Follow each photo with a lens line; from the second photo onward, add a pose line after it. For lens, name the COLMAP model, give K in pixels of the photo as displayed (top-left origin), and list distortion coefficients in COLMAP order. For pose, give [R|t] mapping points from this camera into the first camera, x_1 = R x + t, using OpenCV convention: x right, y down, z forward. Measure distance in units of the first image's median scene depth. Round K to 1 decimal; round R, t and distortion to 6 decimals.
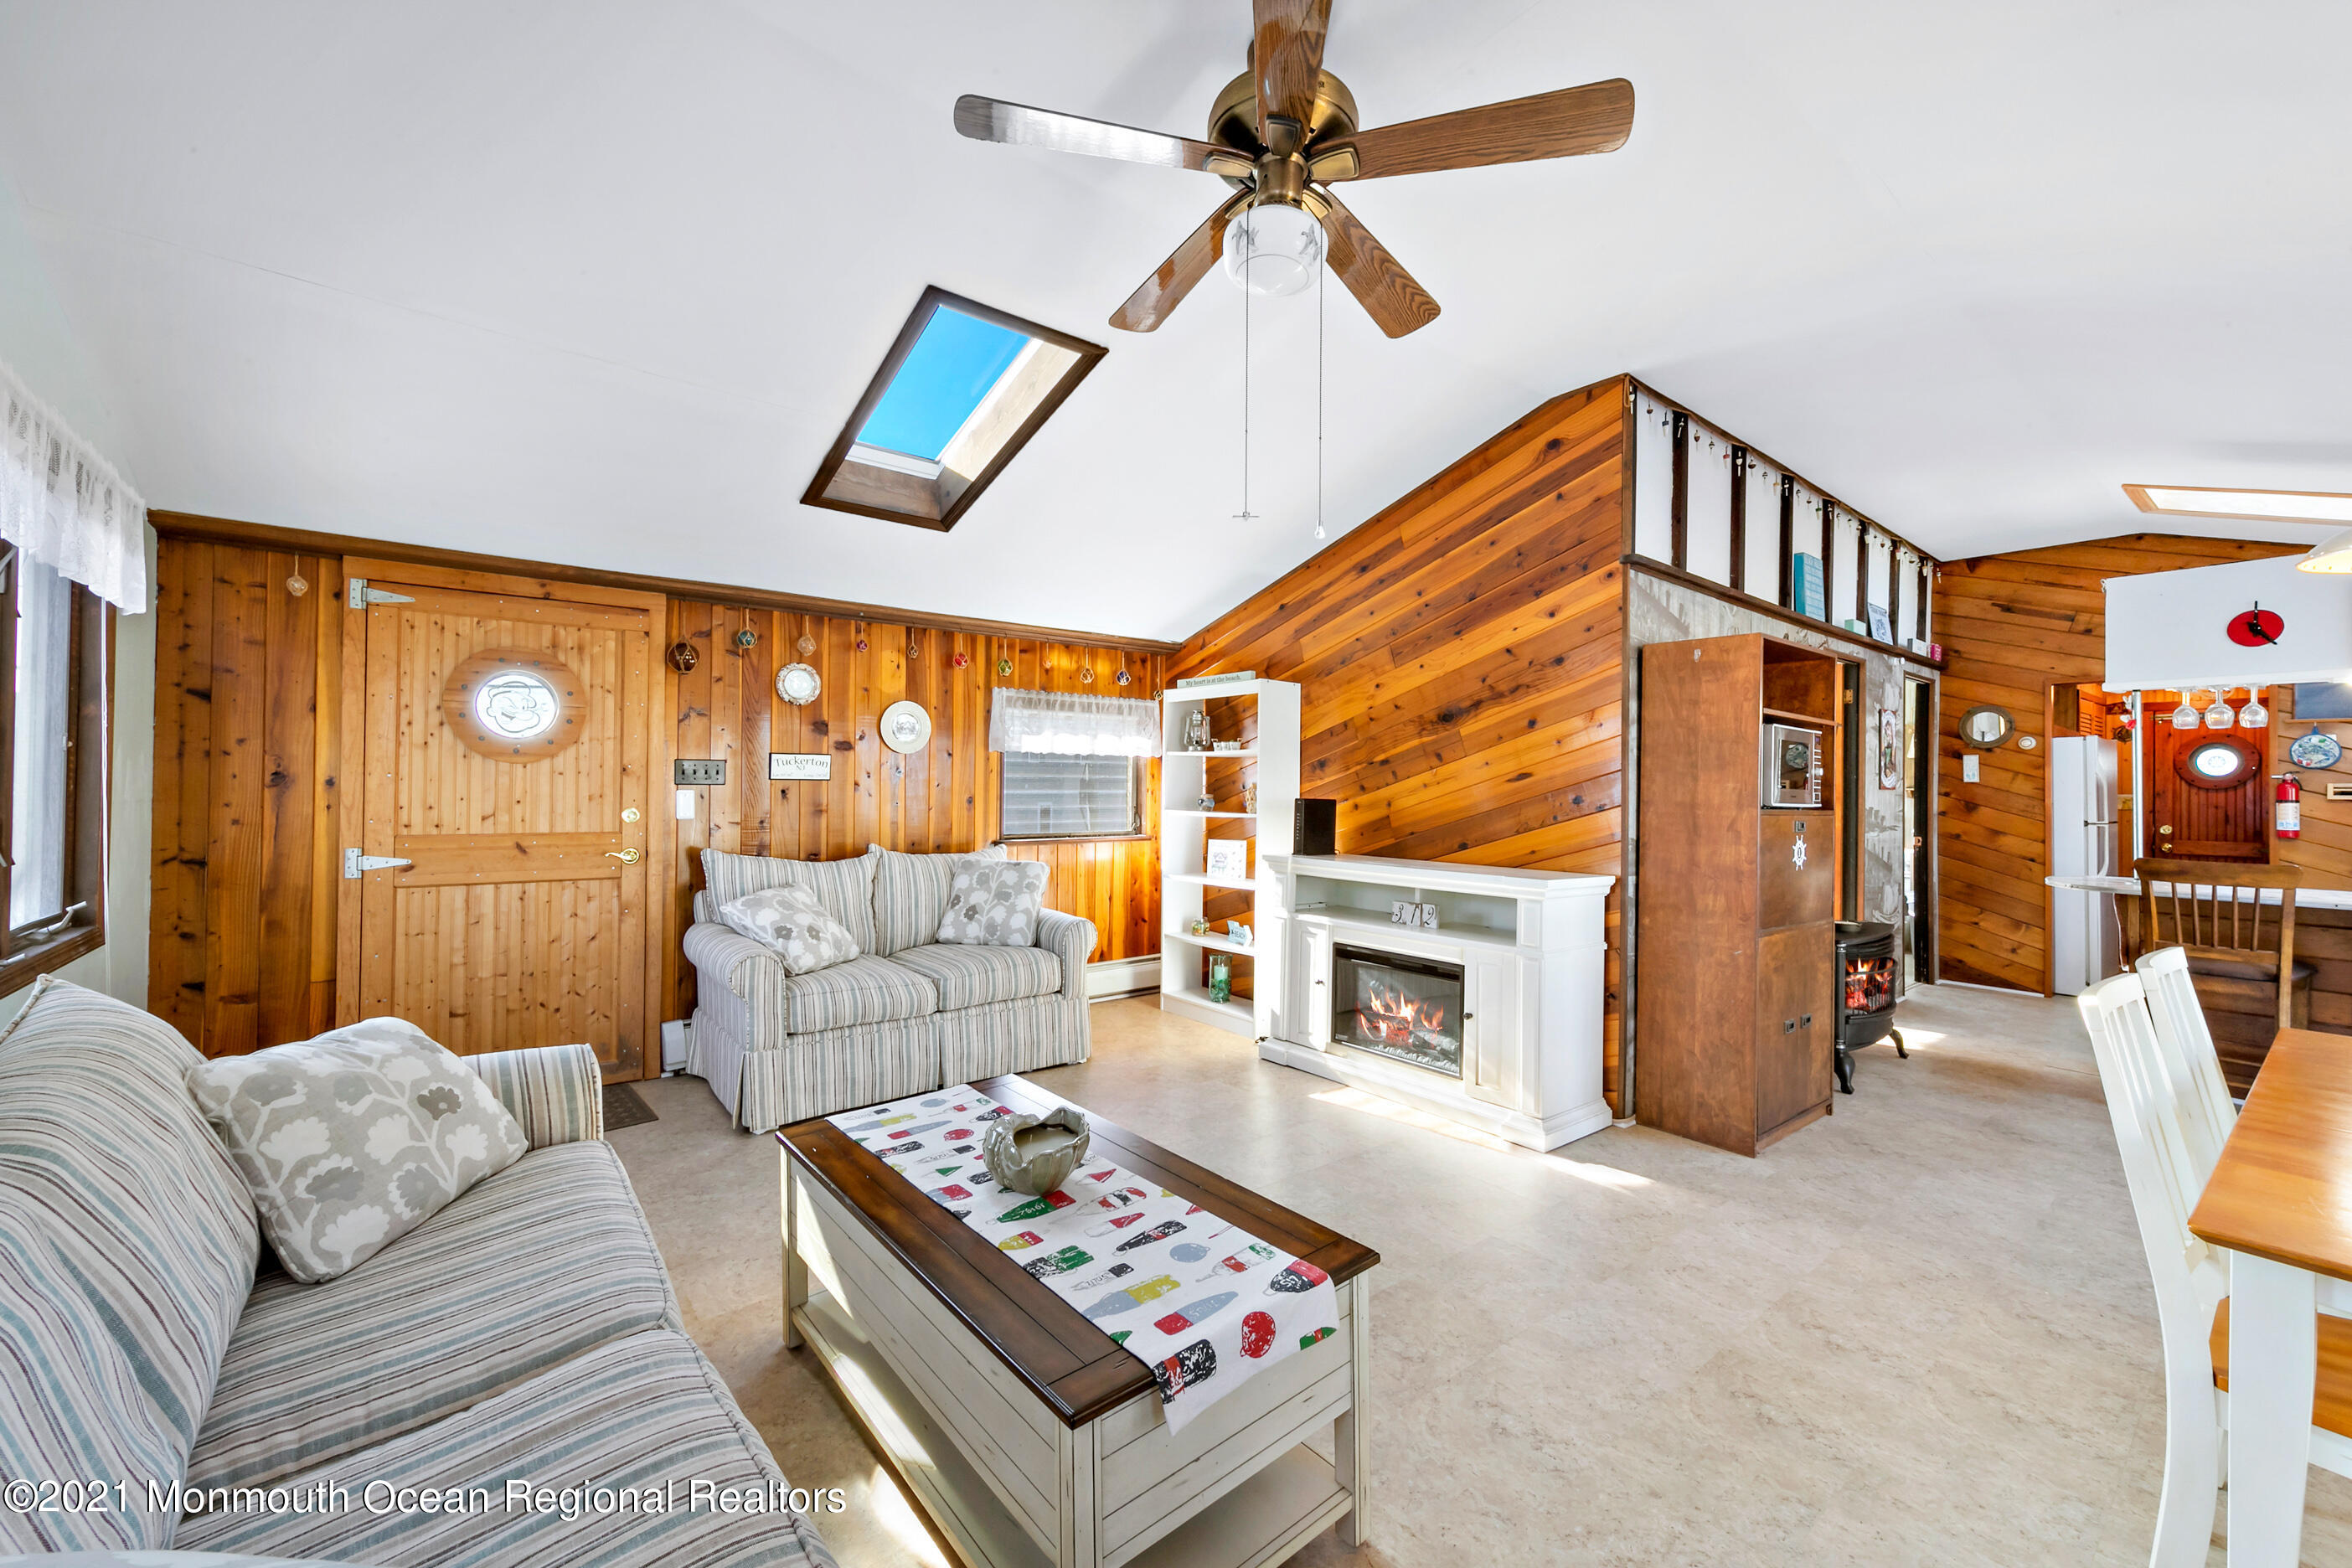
lens RADIAL K [[928.5, 0, 1178.3], [0, 928.5, 778.9], [0, 0, 1]] dist [0.004217, 0.000992]
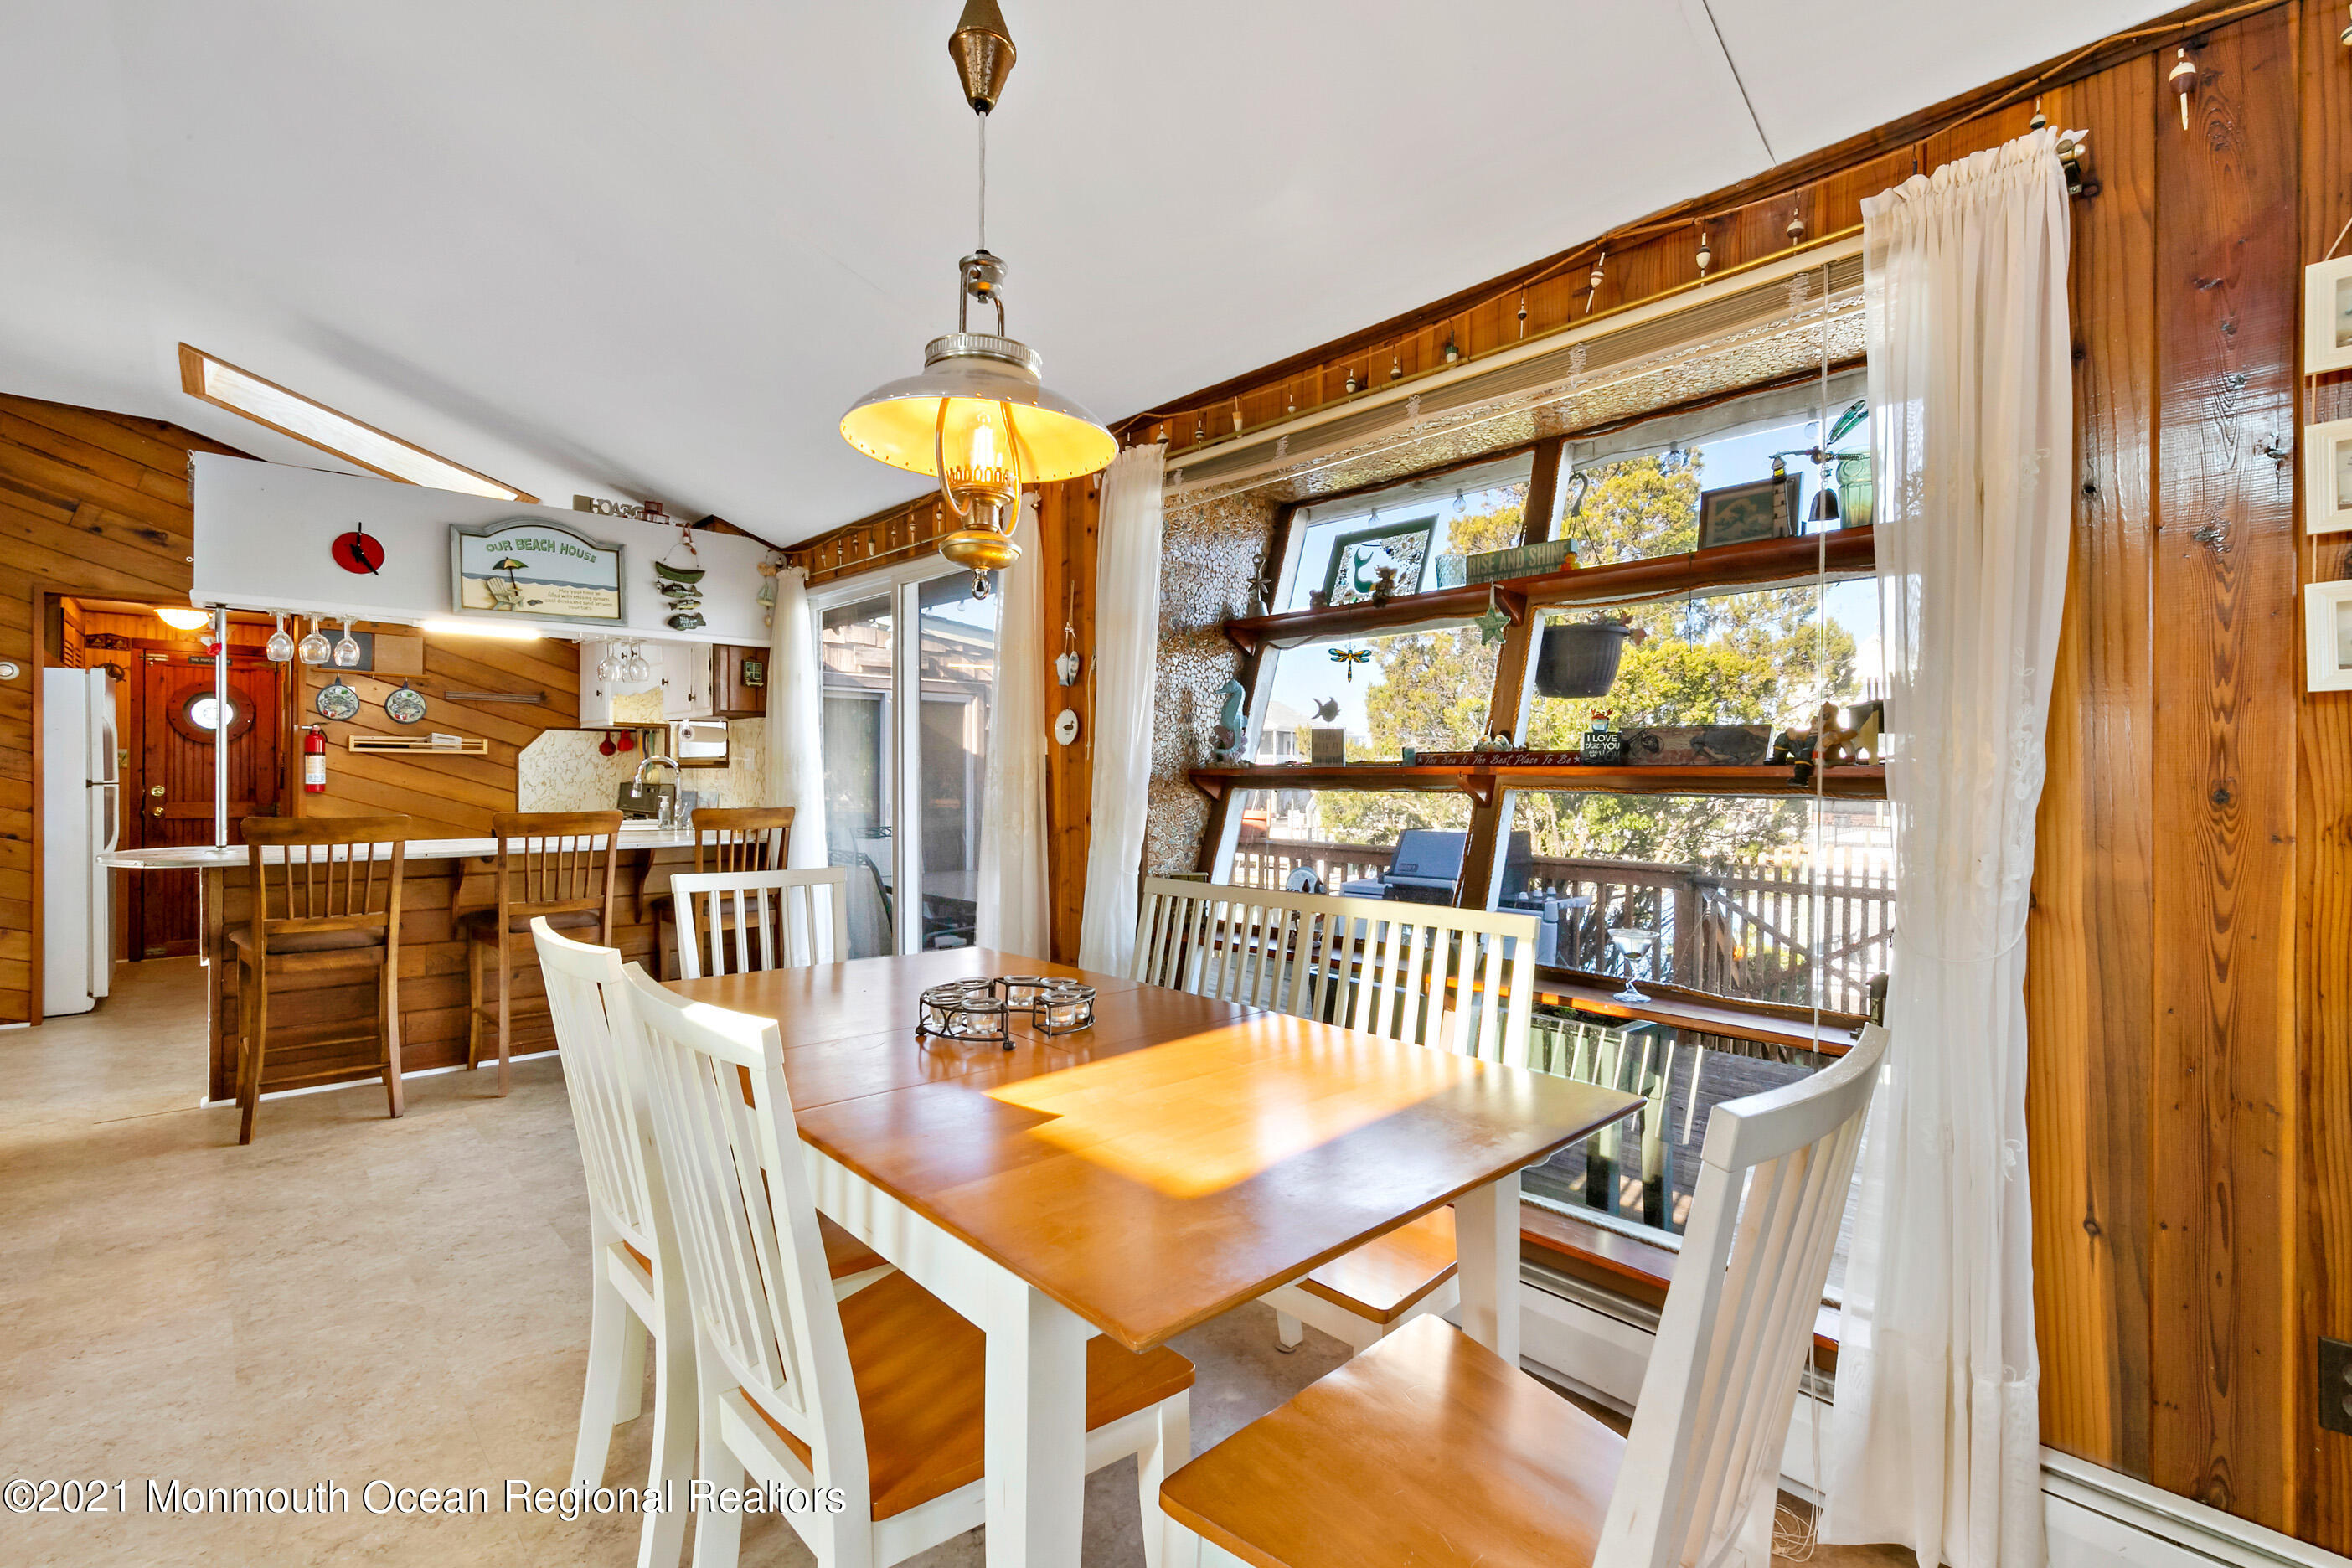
lens RADIAL K [[999.2, 0, 1159.1], [0, 999.2, 779.6], [0, 0, 1]] dist [0.005995, -0.001126]
pose [[-0.083321, -0.016825, 0.996381, 0.110704], [-0.017179, 0.999733, 0.015445, 0.022623], [-0.996375, -0.015830, -0.083587, 0.264887]]
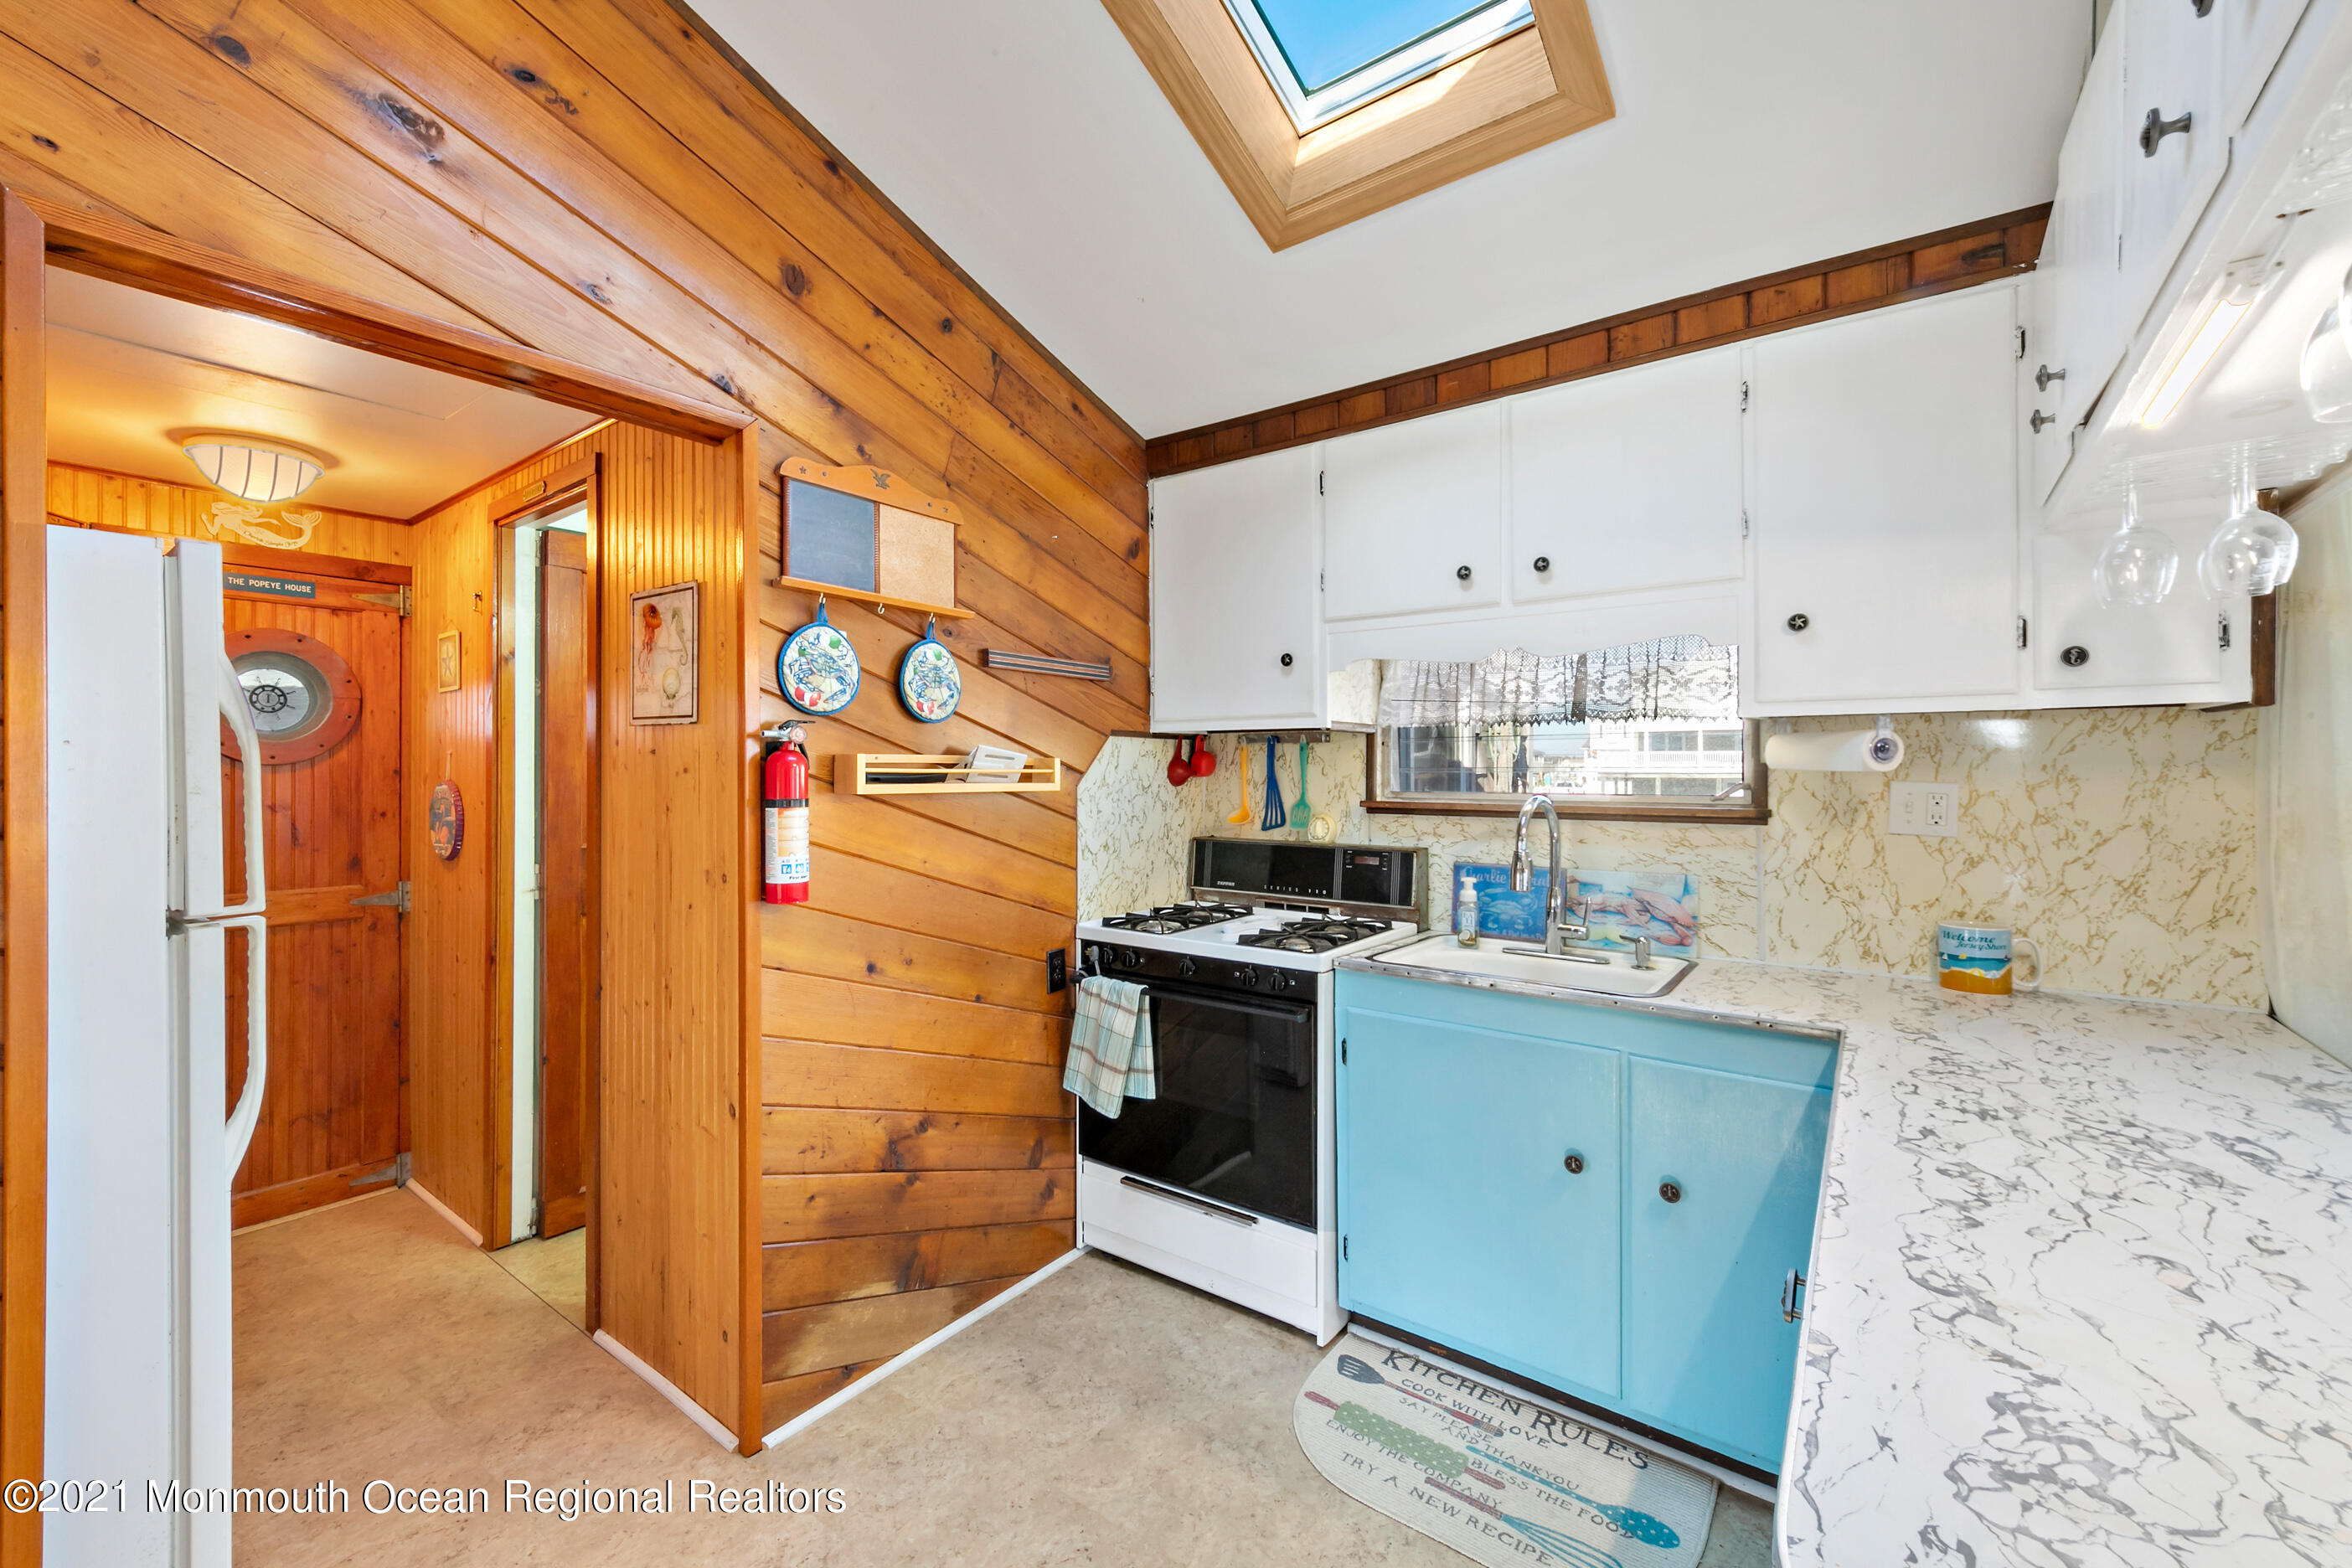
lens RADIAL K [[928.5, 0, 1155.5], [0, 928.5, 771.9], [0, 0, 1]] dist [0.004217, 0.000992]
pose [[-0.257110, -0.009648, 0.966334, 0.926080], [-0.013607, 0.999887, 0.006363, 0.009426], [-0.966286, -0.011513, -0.257213, 1.107064]]
